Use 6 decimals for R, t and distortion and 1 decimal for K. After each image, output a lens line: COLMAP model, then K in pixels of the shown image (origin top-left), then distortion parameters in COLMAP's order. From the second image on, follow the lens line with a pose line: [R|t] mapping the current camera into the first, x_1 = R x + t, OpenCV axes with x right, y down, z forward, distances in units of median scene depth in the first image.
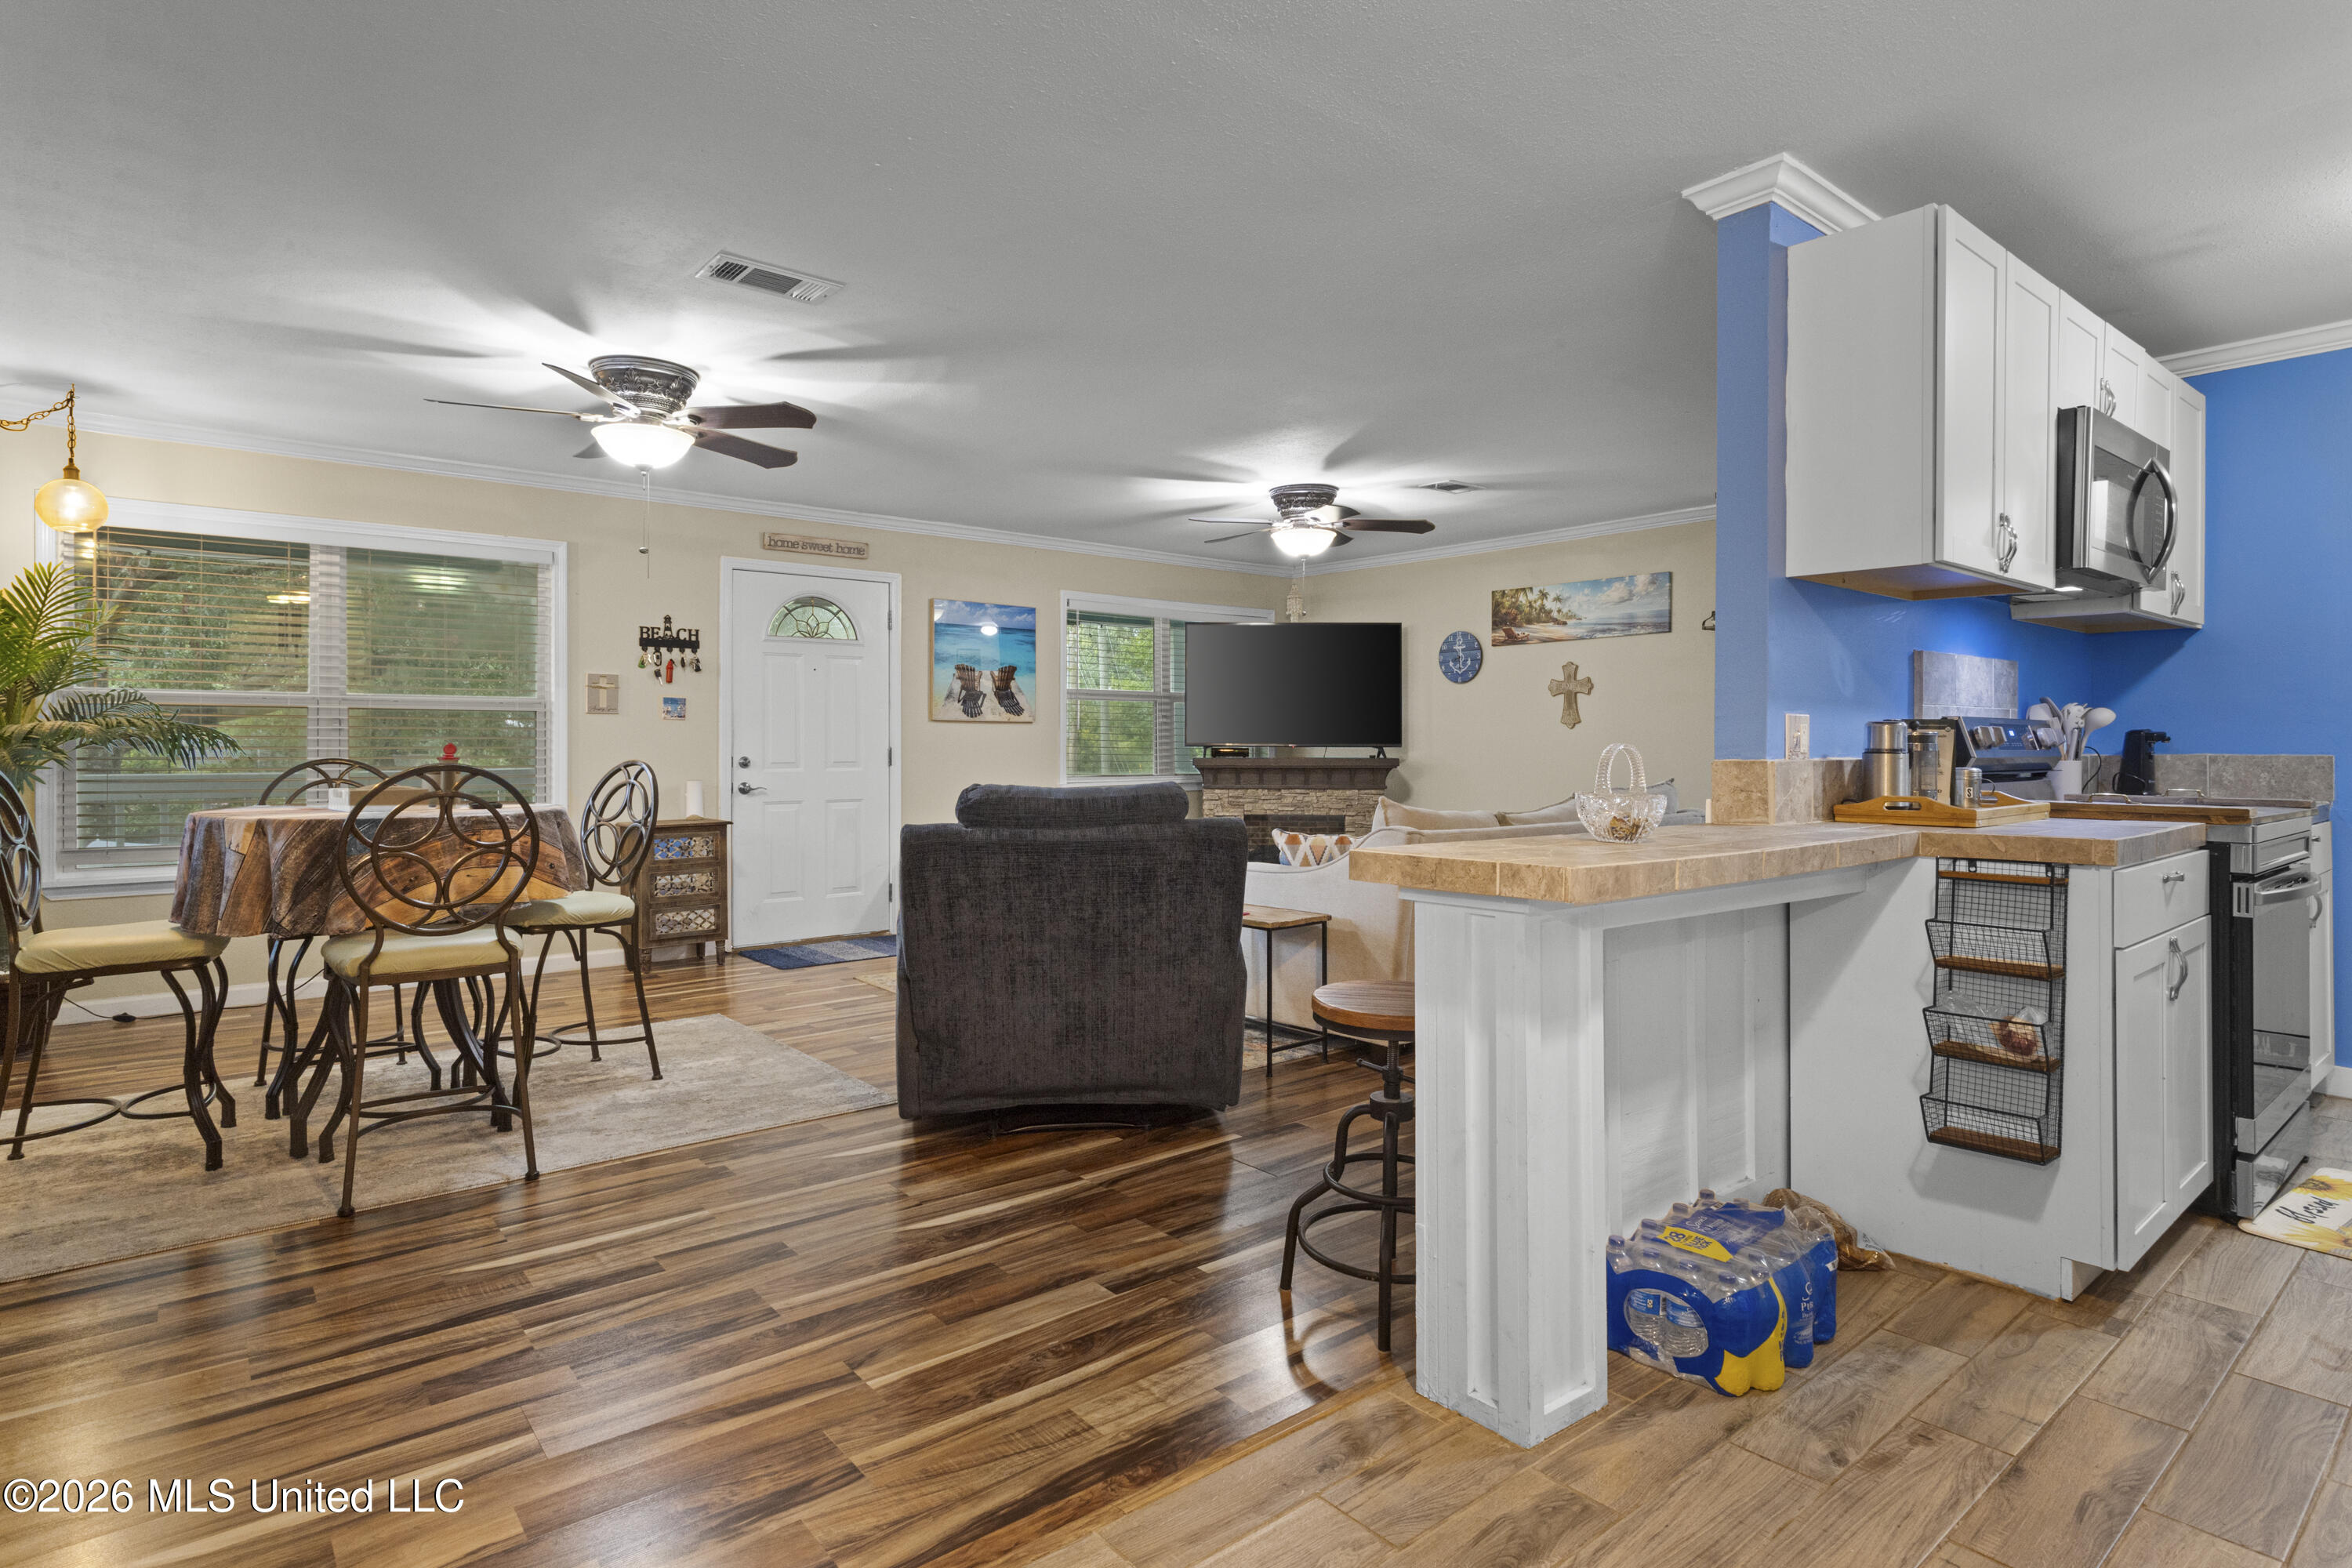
lens RADIAL K [[1276.4, 0, 1202.3], [0, 1276.4, 744.6], [0, 0, 1]] dist [0.006493, 0.000366]
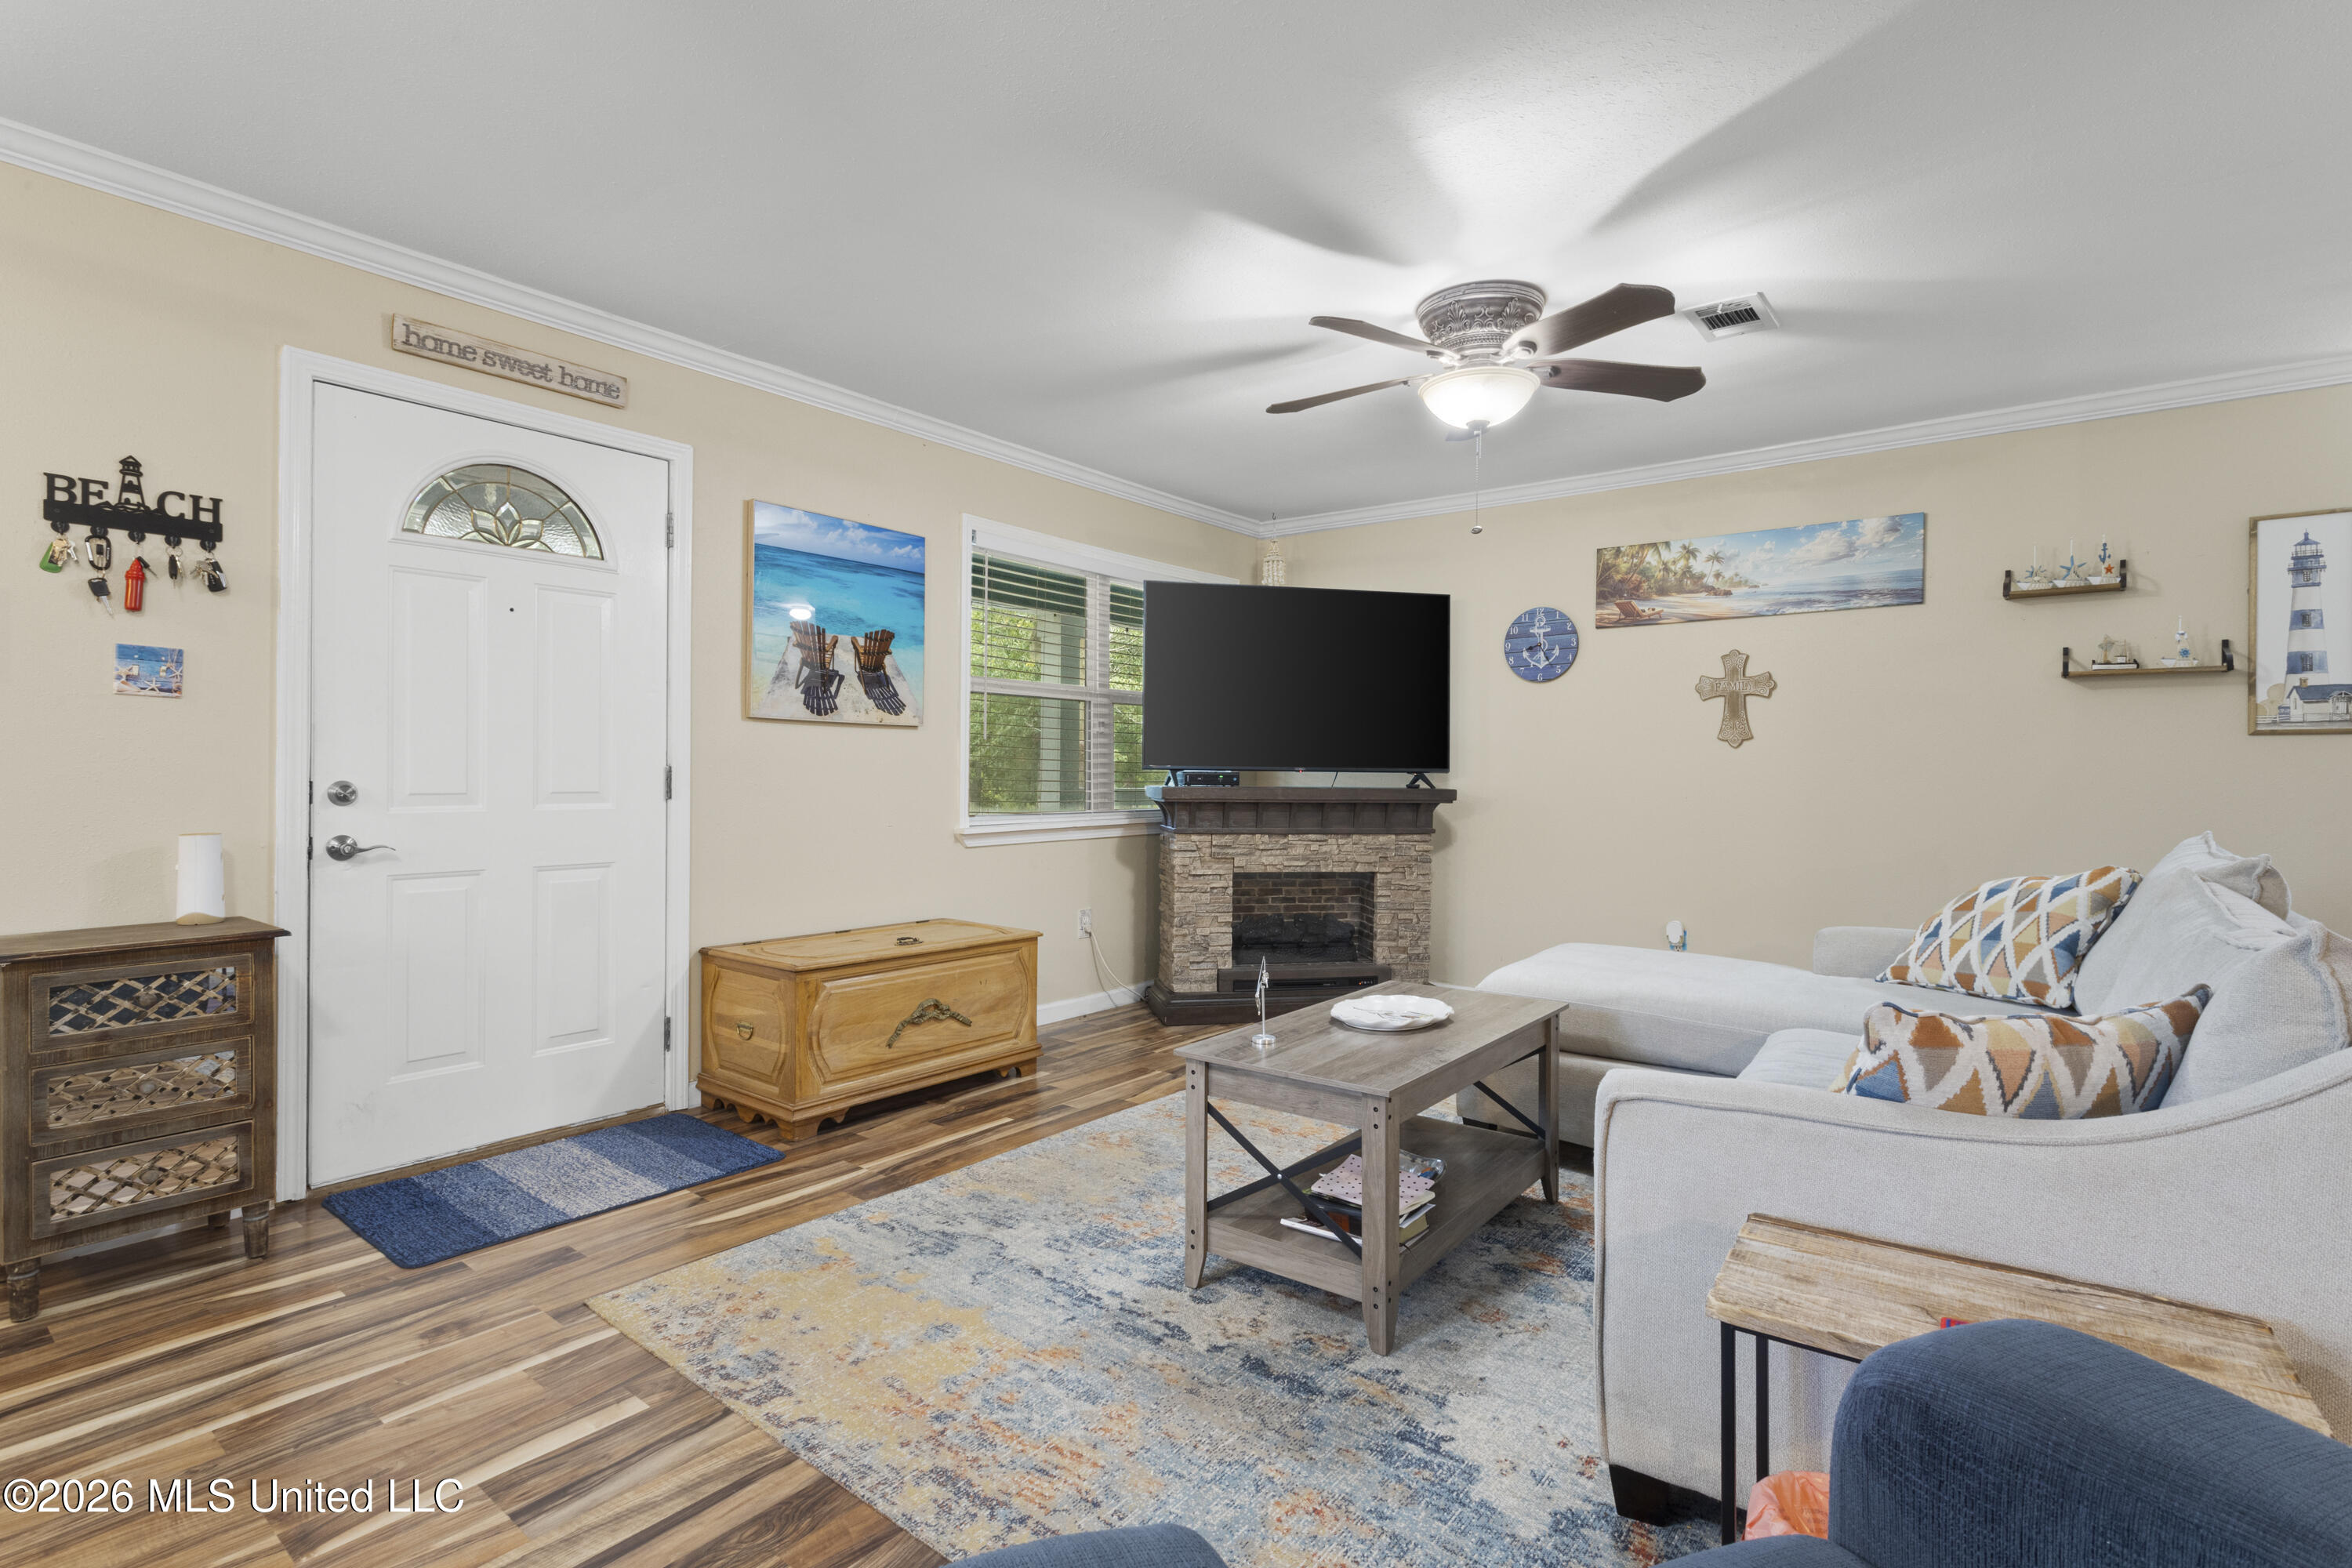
lens RADIAL K [[1125.0, 0, 1176.7], [0, 1125.0, 776.0], [0, 0, 1]] dist [-0.000522, 0.001679]
pose [[0.980586, 0.007708, 0.195937, -0.134945], [-0.008547, 0.999958, 0.003435, 0.003236], [-0.195902, -0.005043, 0.980611, 0.522572]]
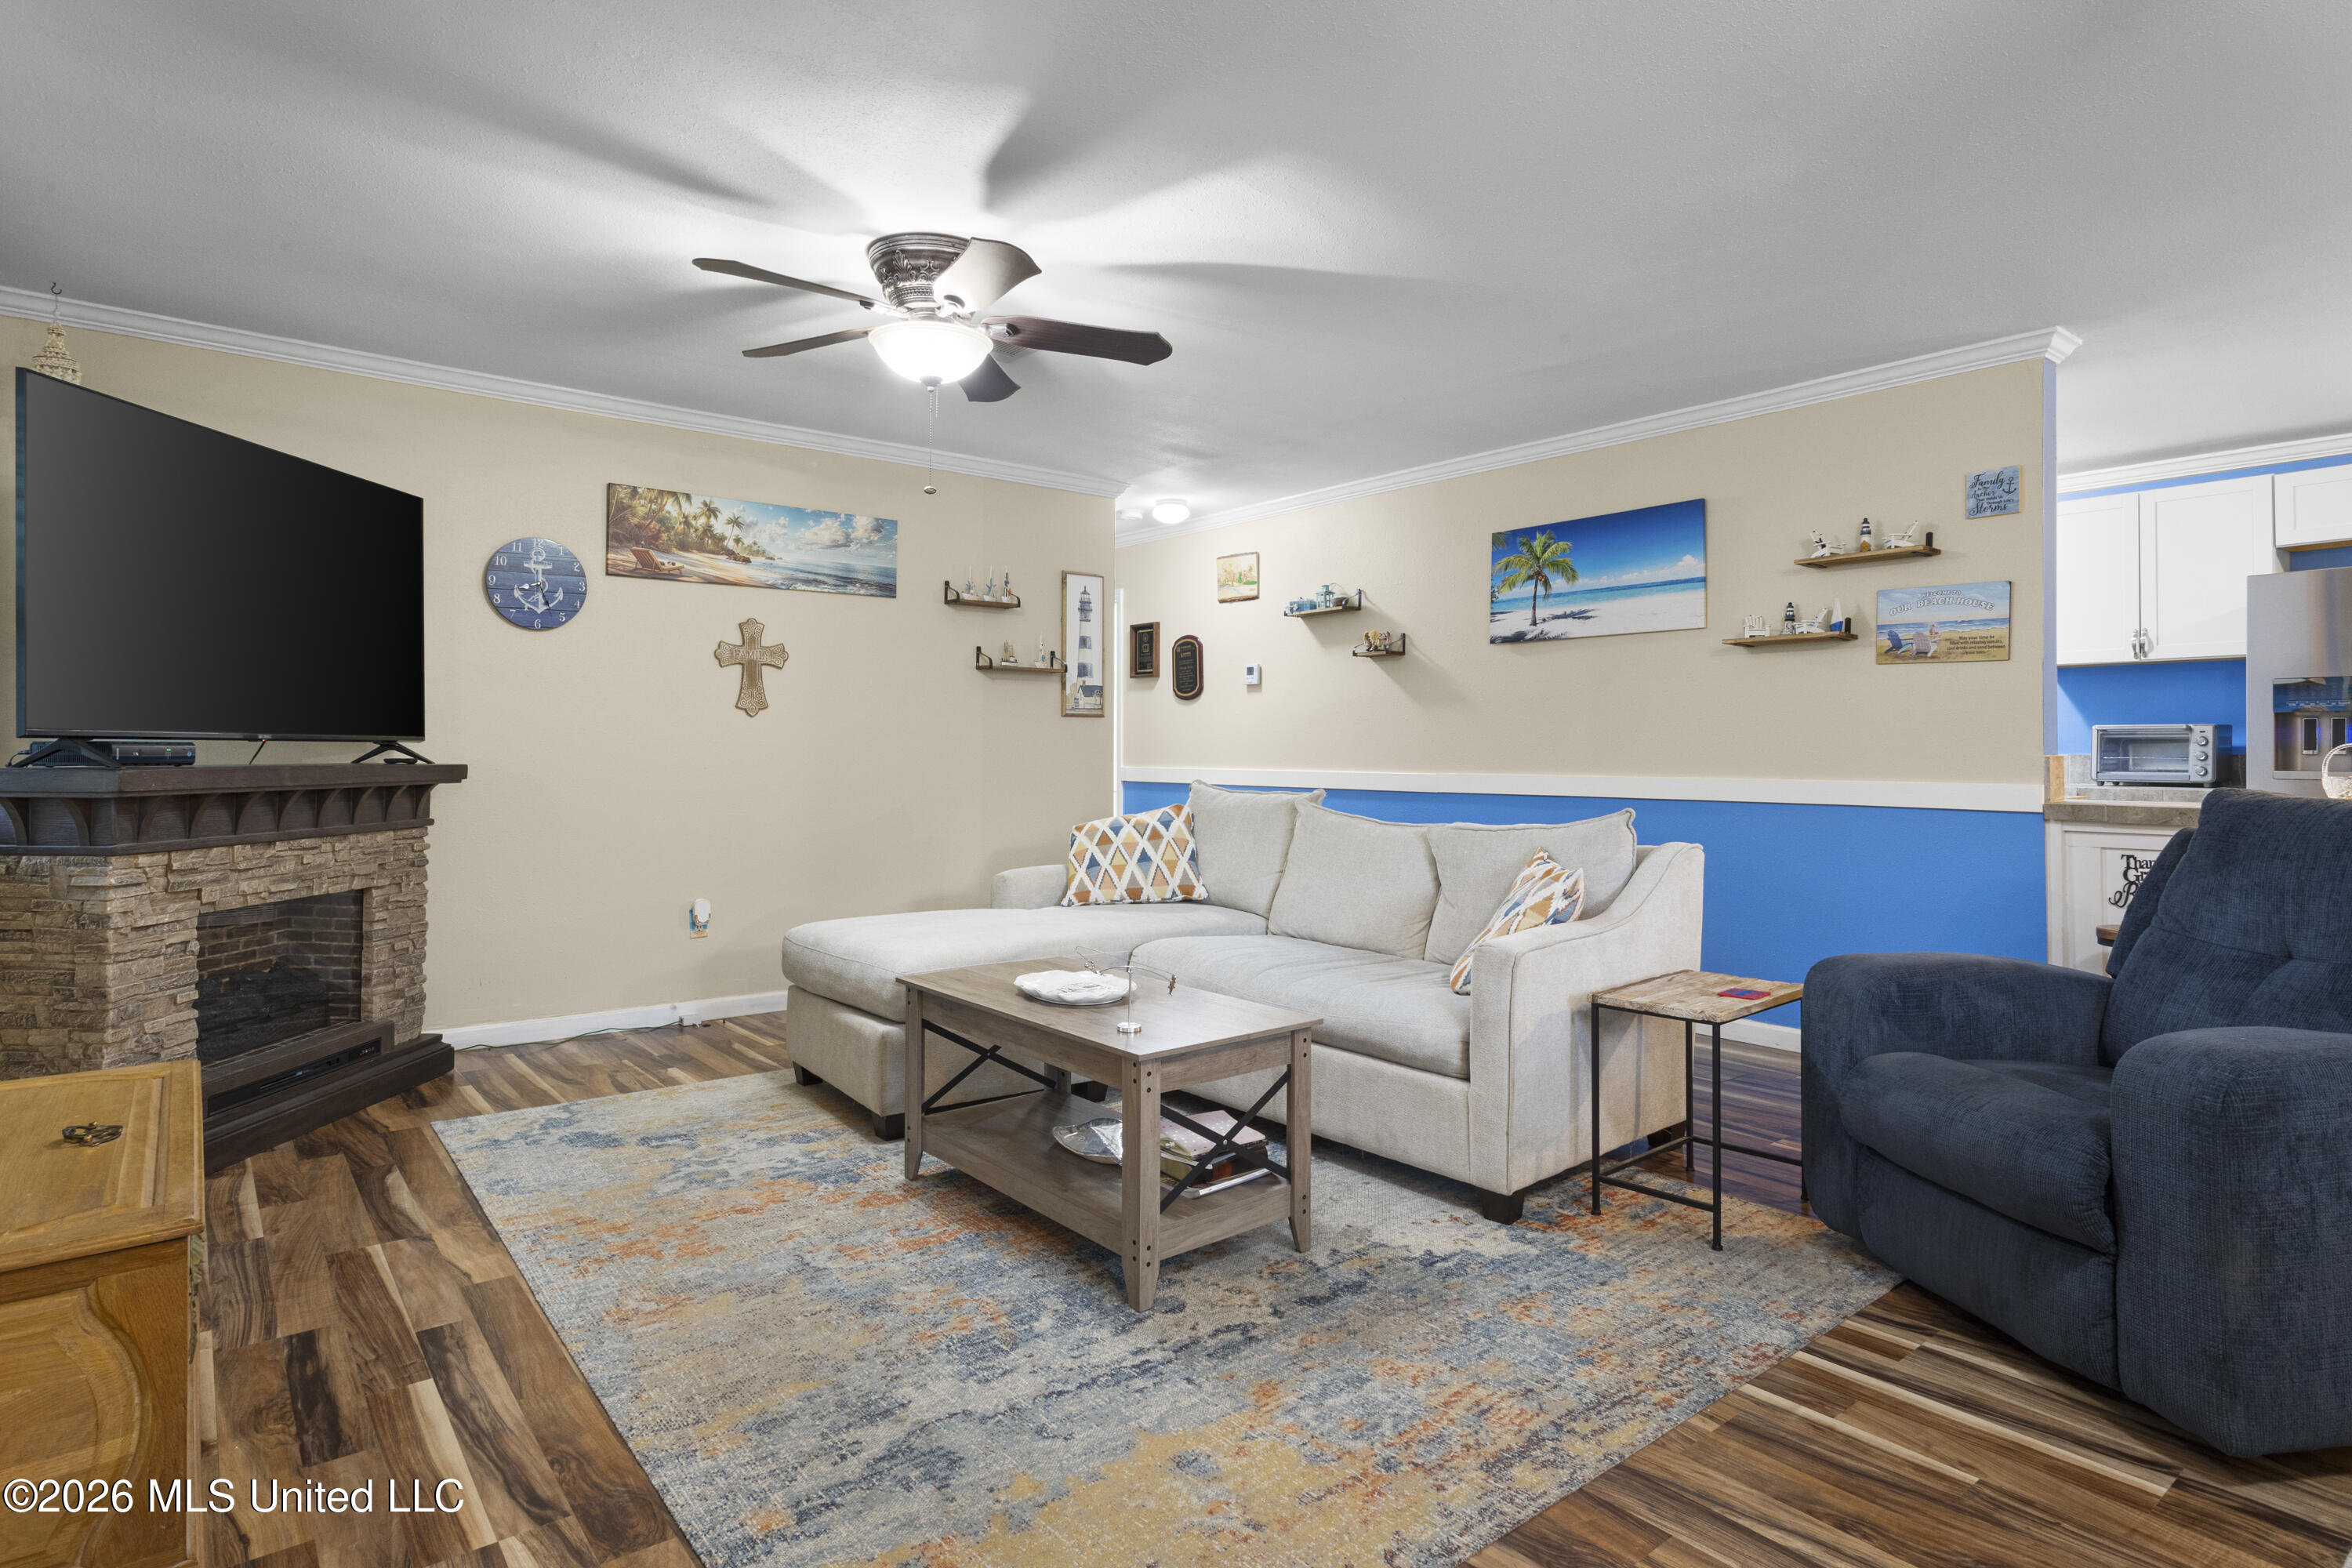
lens RADIAL K [[1237.8, 0, 1191.6], [0, 1237.8, 747.1], [0, 0, 1]] dist [-0.003688, 0.001438]
pose [[0.020731, 0.000573, 0.999785, -0.406654], [-0.005196, 0.999986, -0.000466, 0.003058], [-0.999772, -0.005185, 0.020734, 0.836865]]
